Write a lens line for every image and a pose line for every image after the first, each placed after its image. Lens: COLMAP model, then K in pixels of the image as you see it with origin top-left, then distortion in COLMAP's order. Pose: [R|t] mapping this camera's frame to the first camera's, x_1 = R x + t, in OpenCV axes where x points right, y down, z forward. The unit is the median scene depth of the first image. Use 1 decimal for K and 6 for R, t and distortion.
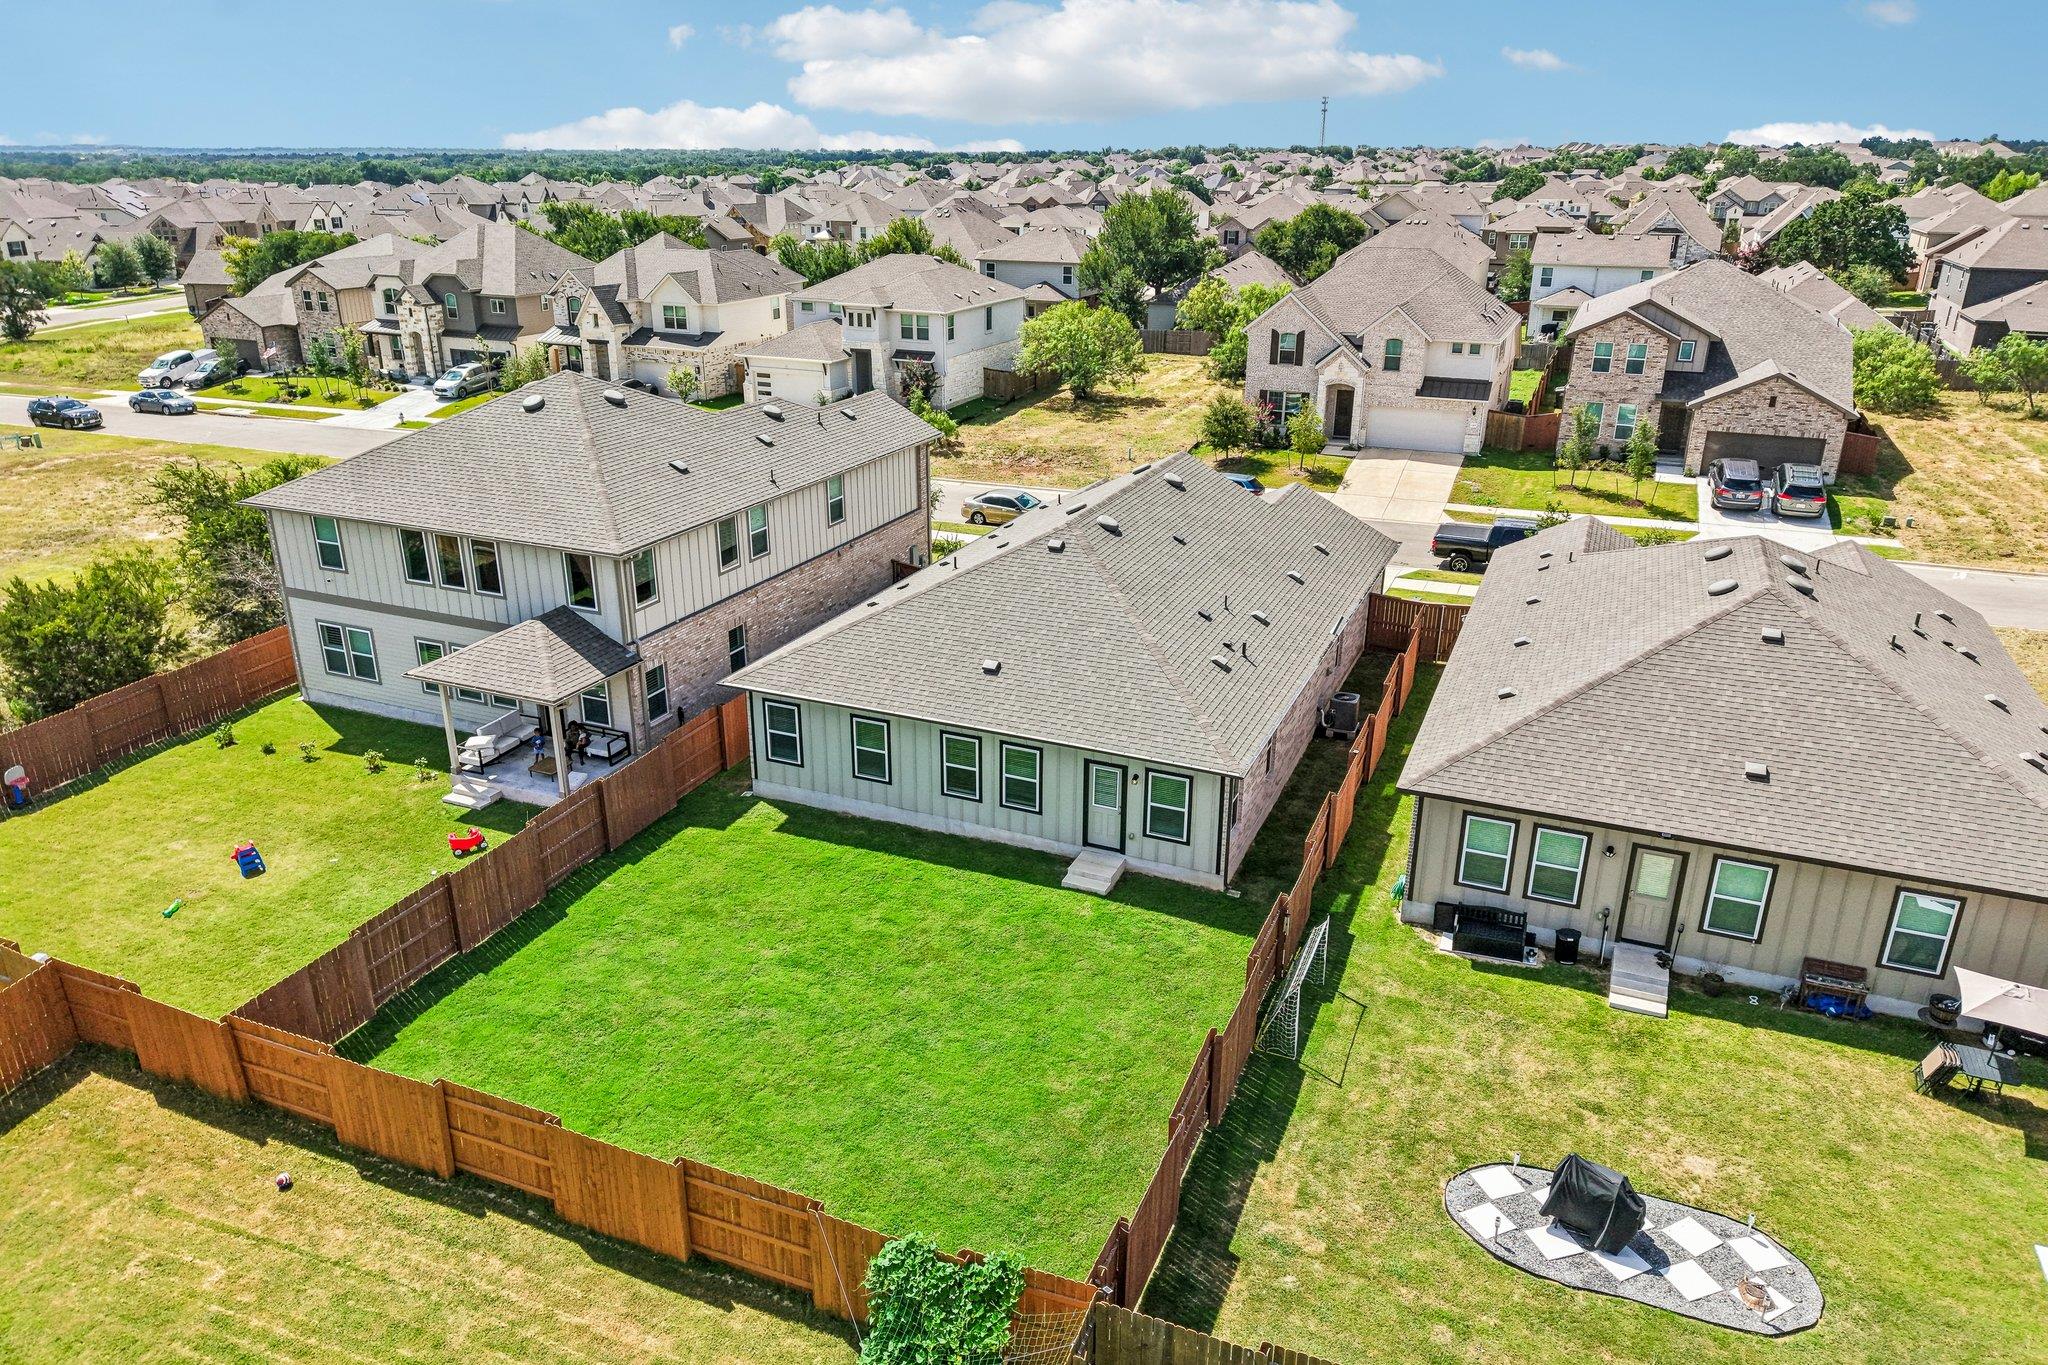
lens RADIAL K [[1383.5, 0, 1024.0], [0, 1383.5, 682.5], [0, 0, 1]] dist [0.002650, -0.000214]
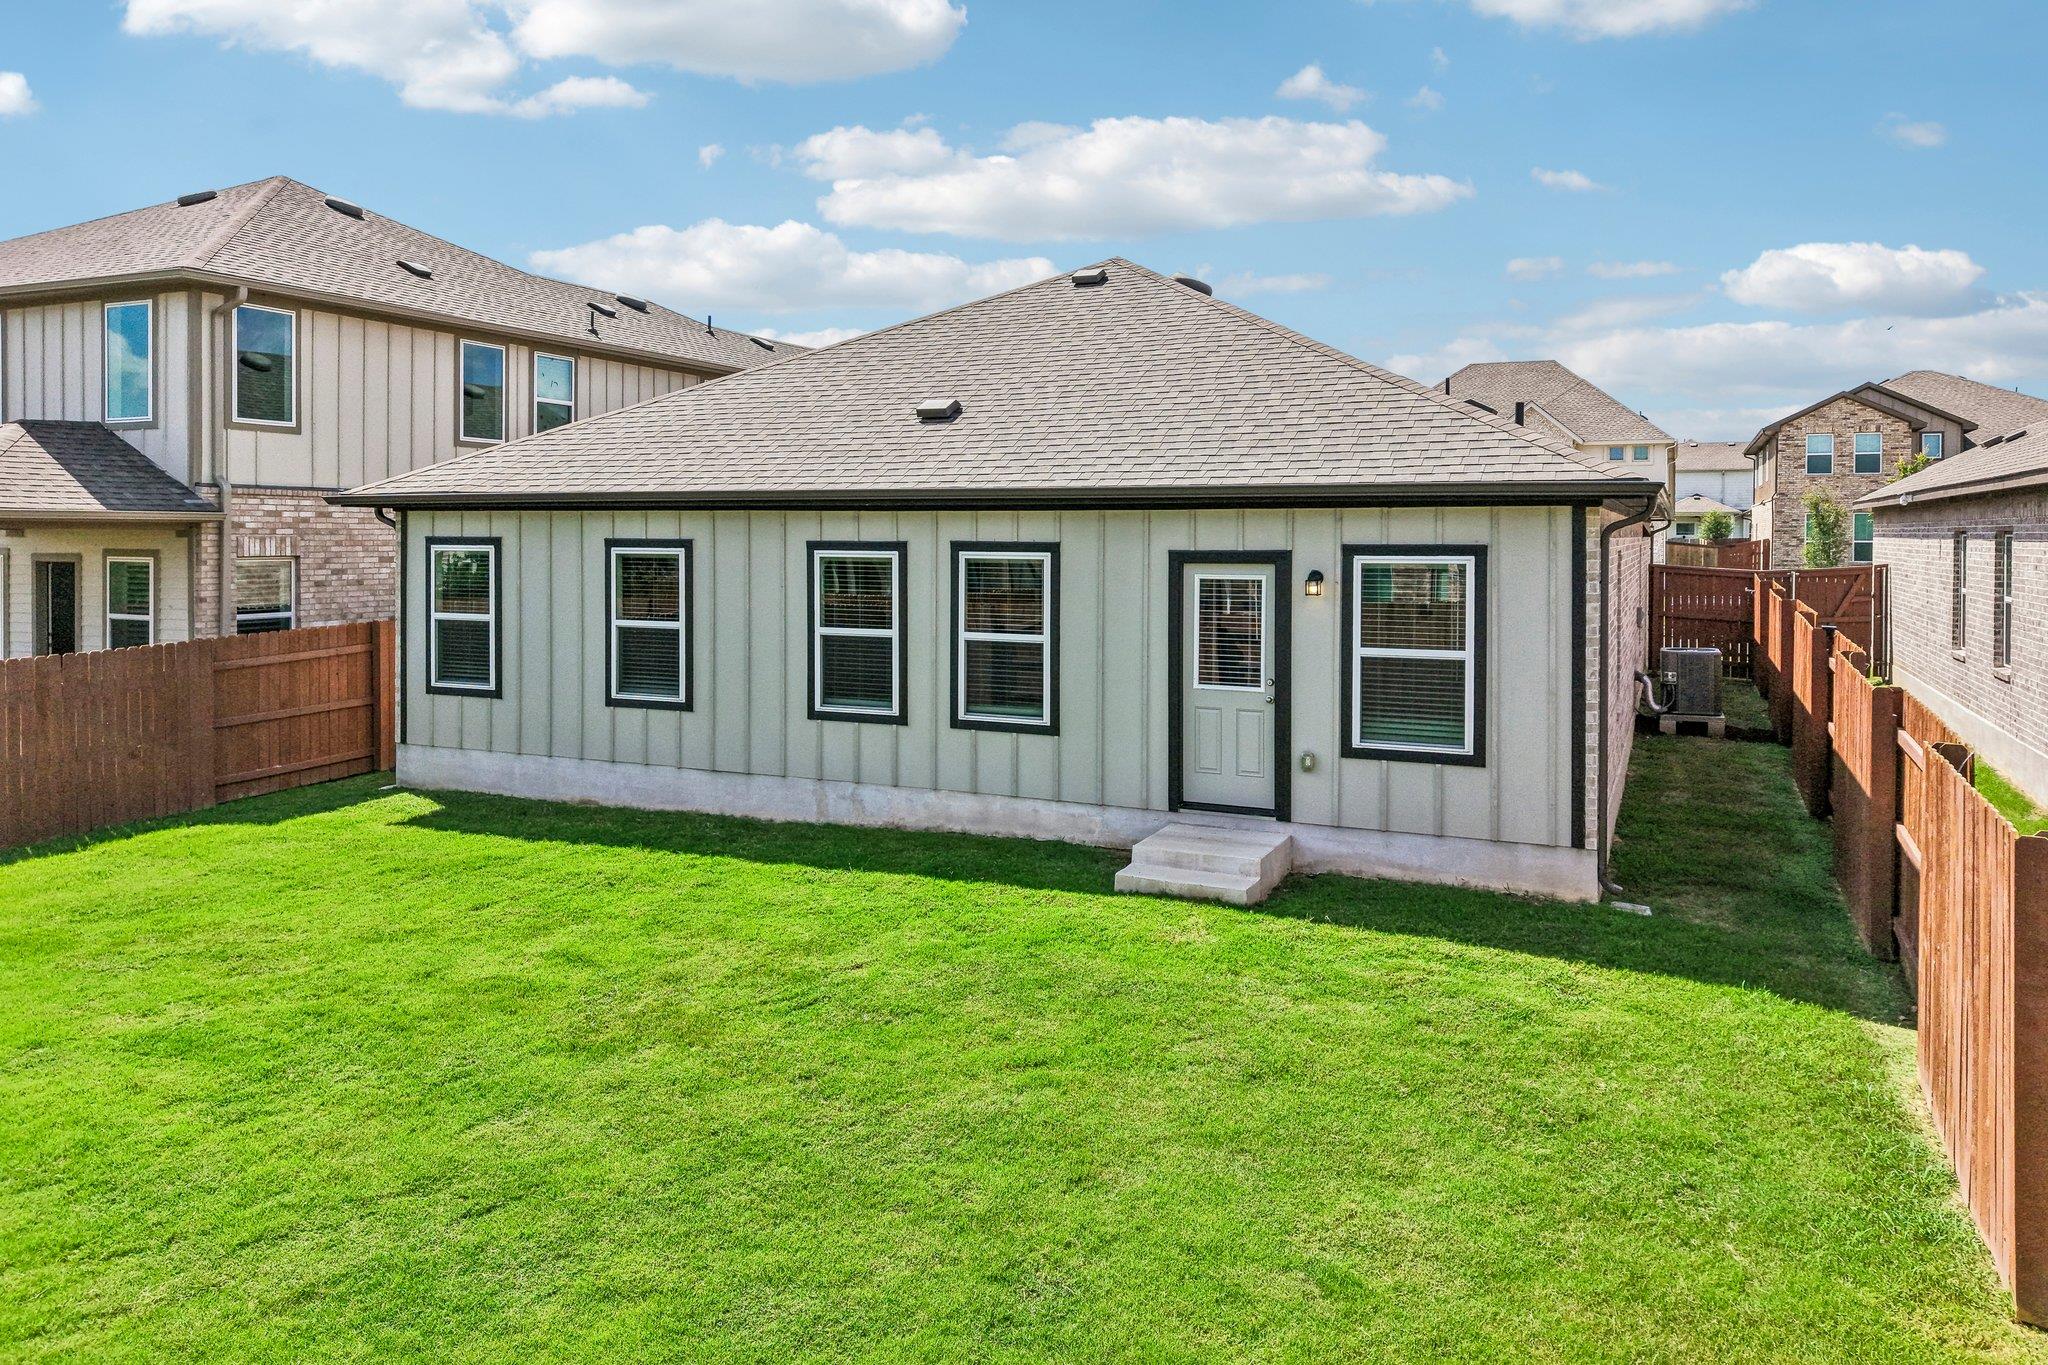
lens RADIAL K [[1433.3, 0, 1023.4], [0, 1433.3, 535.4], [0, 0, 1]] dist [0.000523, 0.001420]
pose [[0.999726, -0.000362, -0.023412, 0.012608], [-0.008250, 0.930312, -0.366676, 0.193477], [0.021913, 0.366768, 0.930054, 0.632000]]
